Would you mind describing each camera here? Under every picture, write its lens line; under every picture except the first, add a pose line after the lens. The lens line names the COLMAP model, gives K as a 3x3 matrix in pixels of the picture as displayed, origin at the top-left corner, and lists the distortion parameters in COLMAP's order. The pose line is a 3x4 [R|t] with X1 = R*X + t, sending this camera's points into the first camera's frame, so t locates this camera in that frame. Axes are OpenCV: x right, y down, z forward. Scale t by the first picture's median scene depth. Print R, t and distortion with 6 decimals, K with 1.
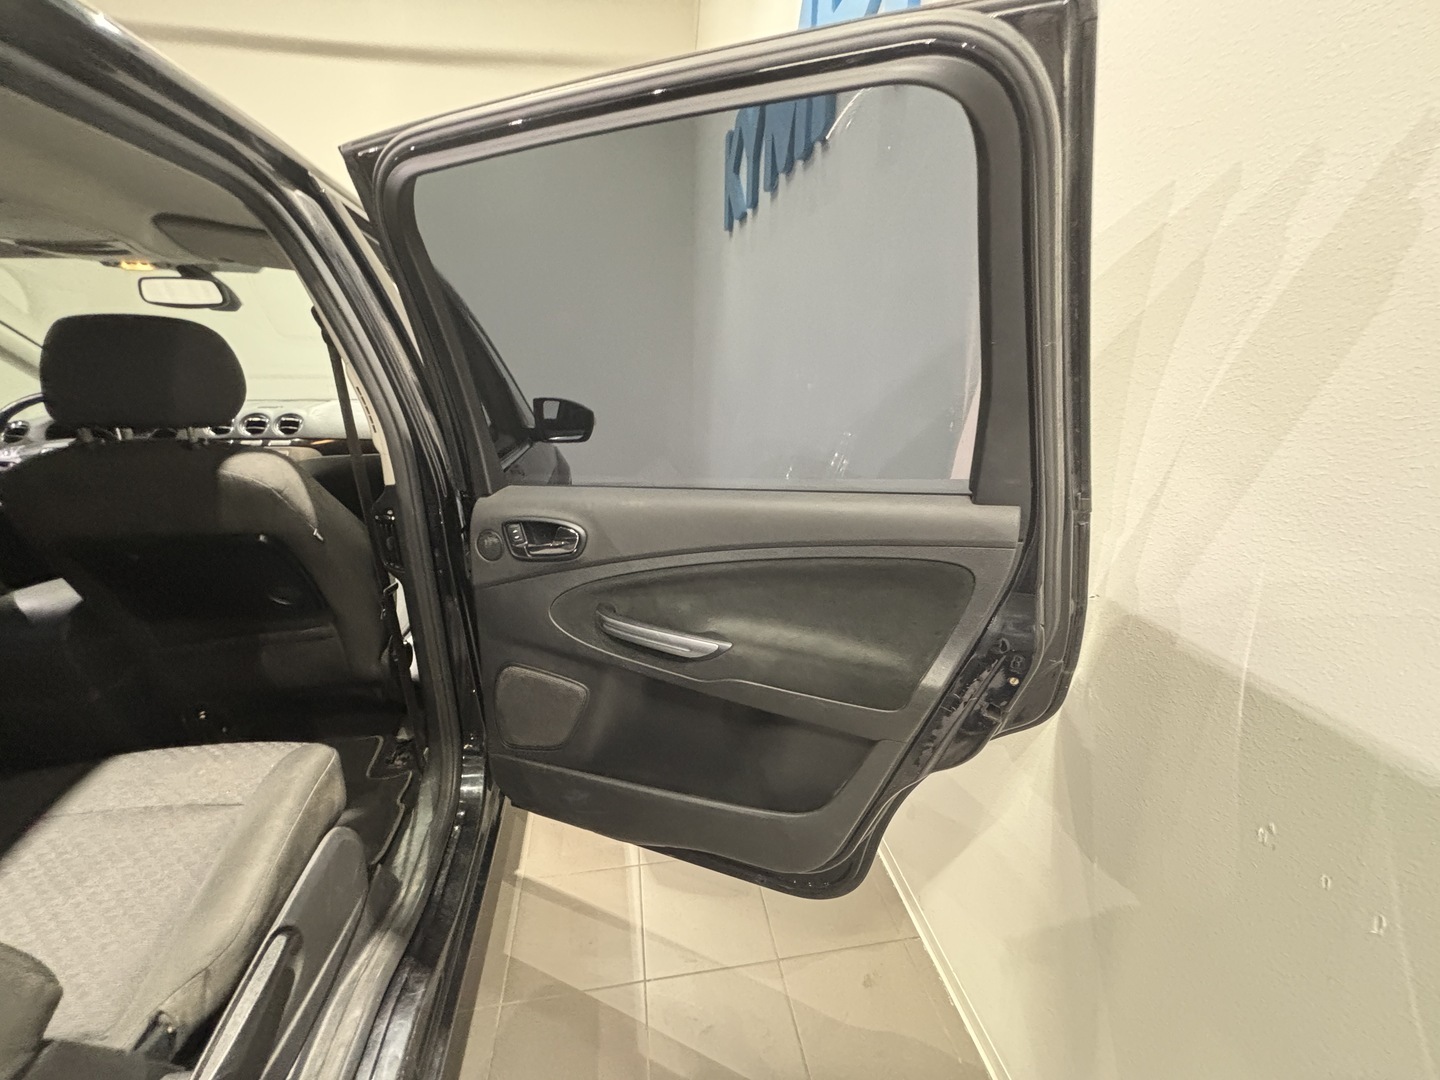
lens RADIAL K [[578.7, 0, 720.0], [0, 578.7, 540.0], [0, 0, 1]] dist [-0.000160, 0.000082]
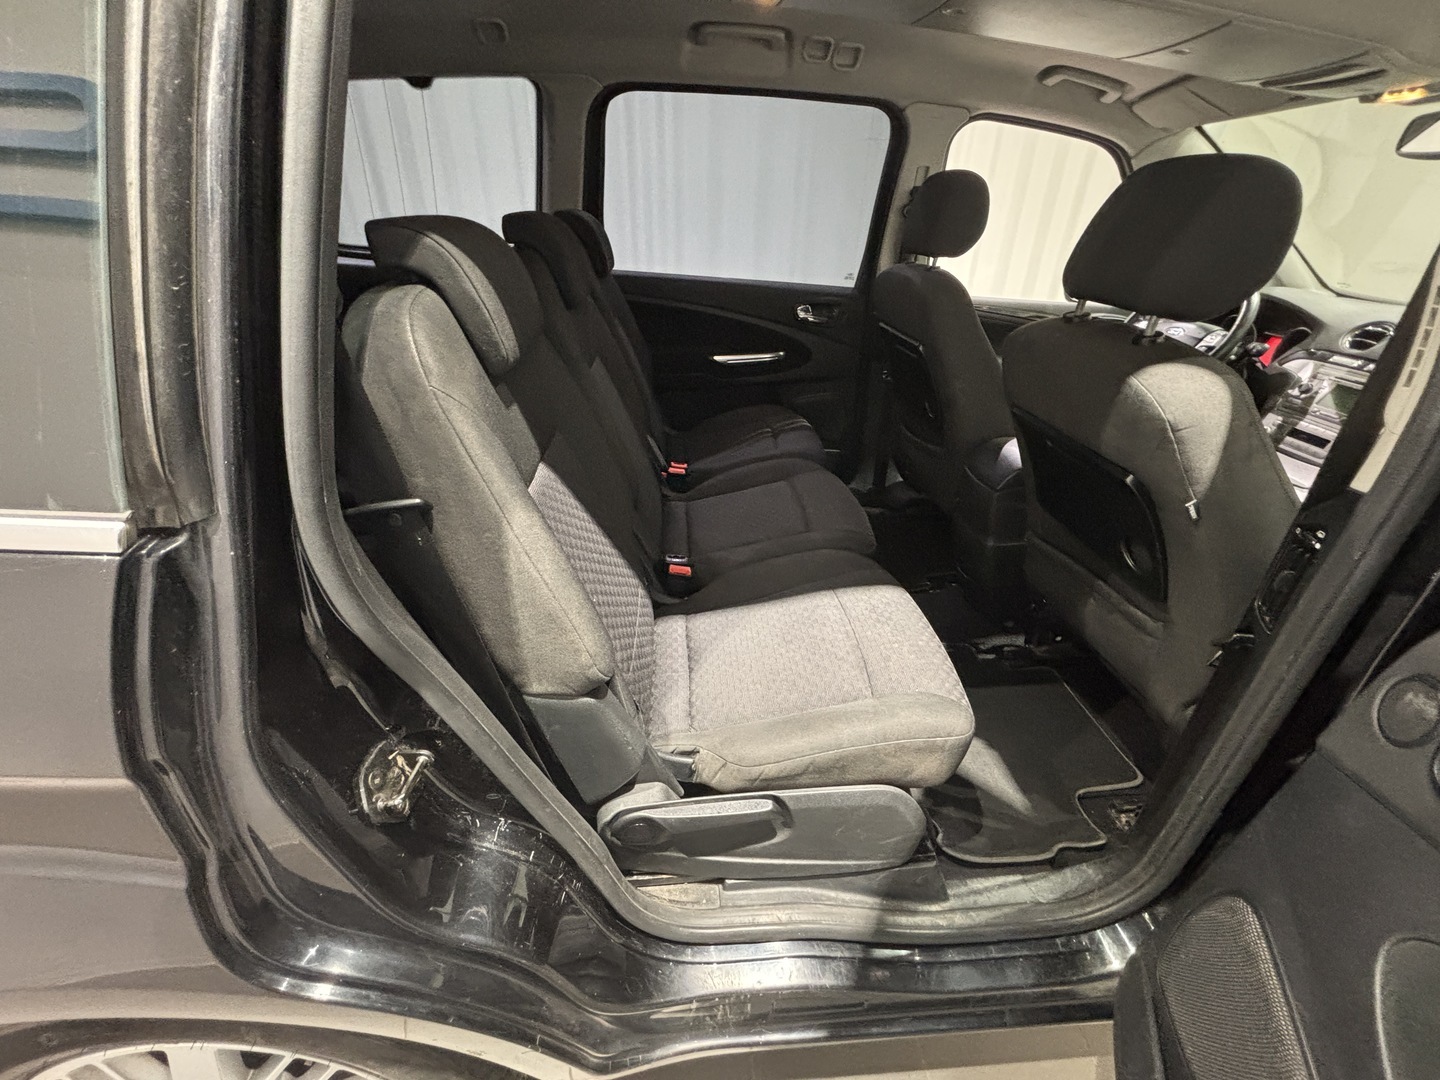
lens RADIAL K [[578.7, 0, 720.0], [0, 578.7, 540.0], [0, 0, 1]] dist [-0.000160, 0.000082]
pose [[-0.089315, 0.486508, -0.869099, -0.056293], [-0.347147, 0.802664, 0.484994, -0.123125], [0.933548, 0.345023, 0.097200, 0.476856]]
